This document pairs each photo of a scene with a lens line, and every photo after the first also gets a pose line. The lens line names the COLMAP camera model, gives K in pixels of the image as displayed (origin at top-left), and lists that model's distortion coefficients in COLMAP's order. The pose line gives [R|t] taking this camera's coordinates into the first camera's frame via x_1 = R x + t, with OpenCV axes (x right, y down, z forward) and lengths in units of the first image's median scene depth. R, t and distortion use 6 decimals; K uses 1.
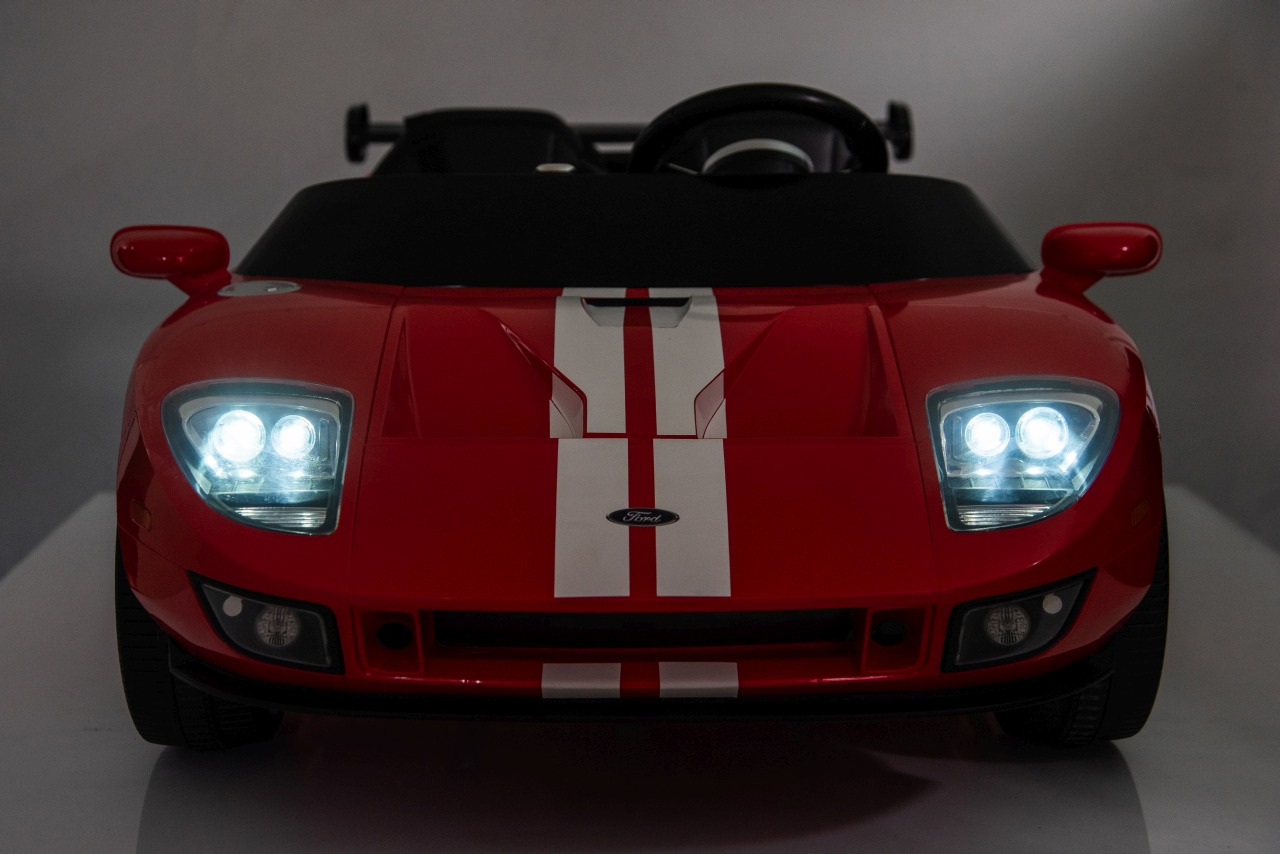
lens RADIAL K [[2067.8, 0, 640.0], [0, 2067.8, 427.0], [0, 0, 1]] dist [0.225214, 0.020500]
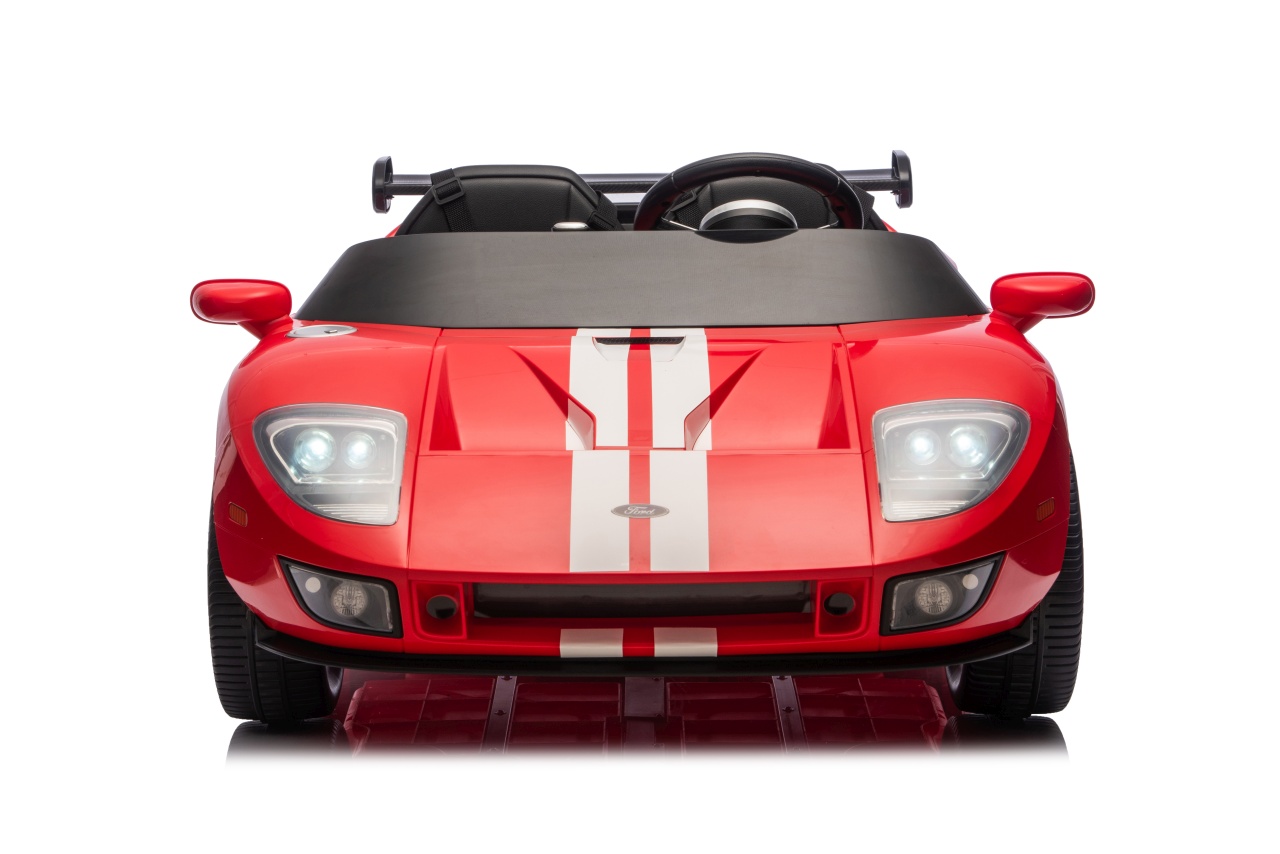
lens RADIAL K [[2415.8, 0, 640.0], [0, 2415.8, 427.0], [0, 0, 1]] dist [0.008806, -0.008543]
pose [[0.999908, -0.003823, -0.013012, 0.018836], [0.003456, 0.999599, -0.028098, 0.031363], [0.013114, 0.028050, 0.999520, -0.425728]]
